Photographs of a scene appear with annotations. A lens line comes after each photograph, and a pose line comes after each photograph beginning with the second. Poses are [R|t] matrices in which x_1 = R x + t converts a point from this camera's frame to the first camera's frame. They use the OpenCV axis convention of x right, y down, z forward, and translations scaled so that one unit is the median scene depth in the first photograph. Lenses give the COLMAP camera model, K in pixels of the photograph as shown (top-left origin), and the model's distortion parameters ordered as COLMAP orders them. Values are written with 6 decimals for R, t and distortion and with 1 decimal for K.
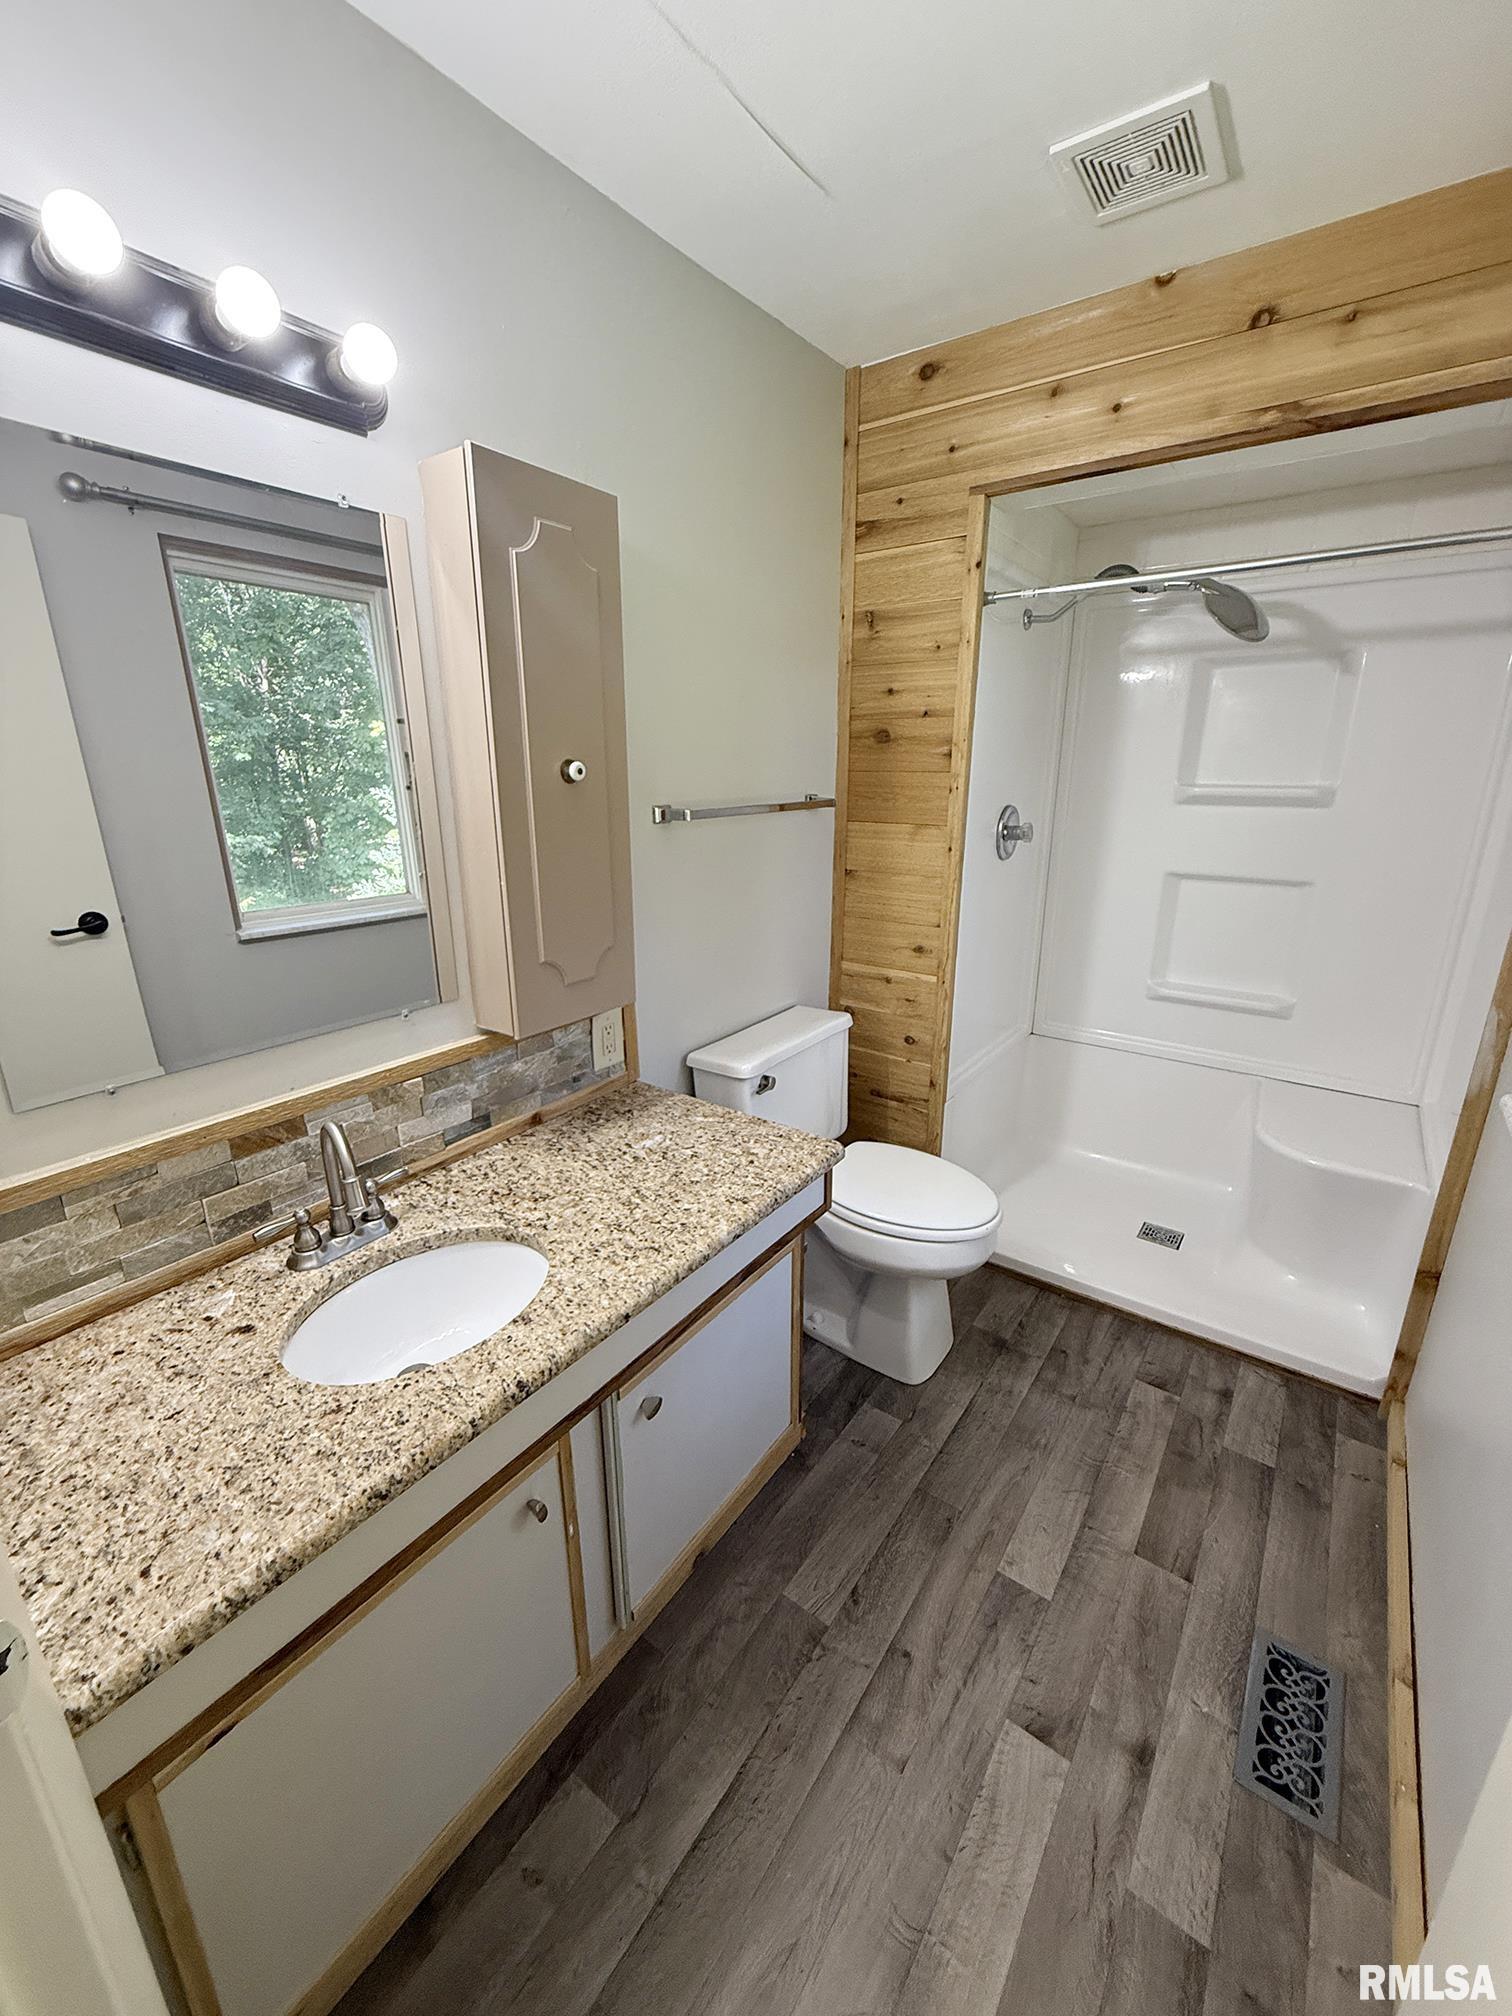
lens RADIAL K [[806.1, 0, 758.5], [0, 806.1, 1001.8], [0, 0, 1]] dist [-0.001670, 0.001188]
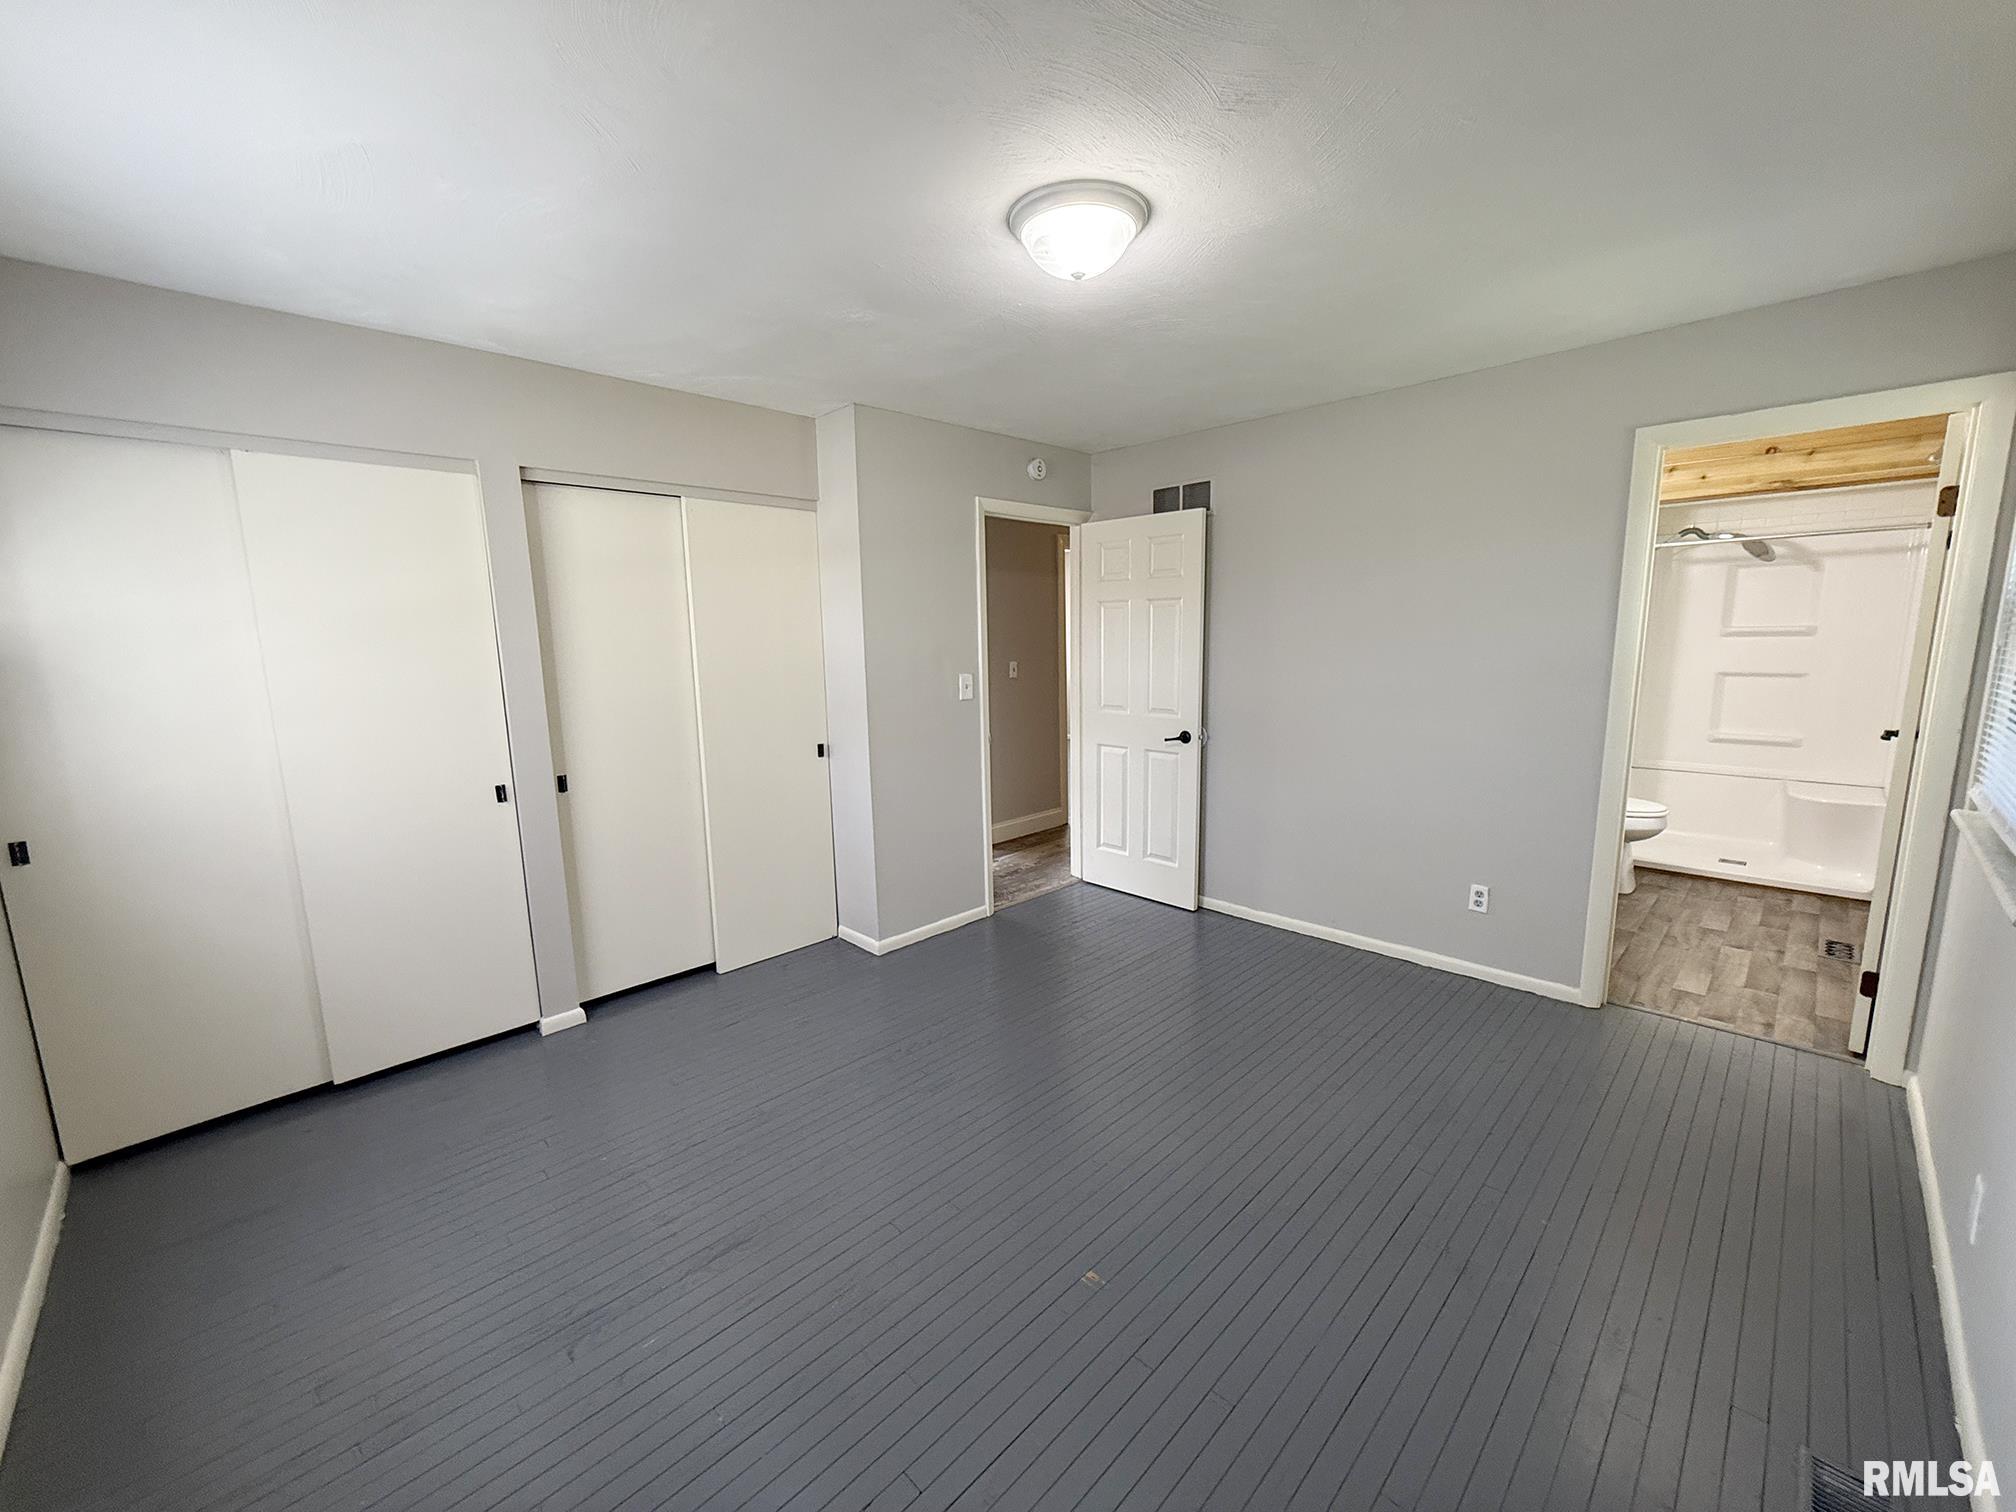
lens RADIAL K [[806.1, 0, 1011.6], [0, 806.1, 763.9], [0, 0, 1]] dist [-0.001670, 0.001188]
pose [[0.987040, 0.000467, -0.160476, -1.081987], [-0.019887, 0.992643, -0.119432, 0.409093], [0.159239, 0.121076, 0.979788, -1.428490]]
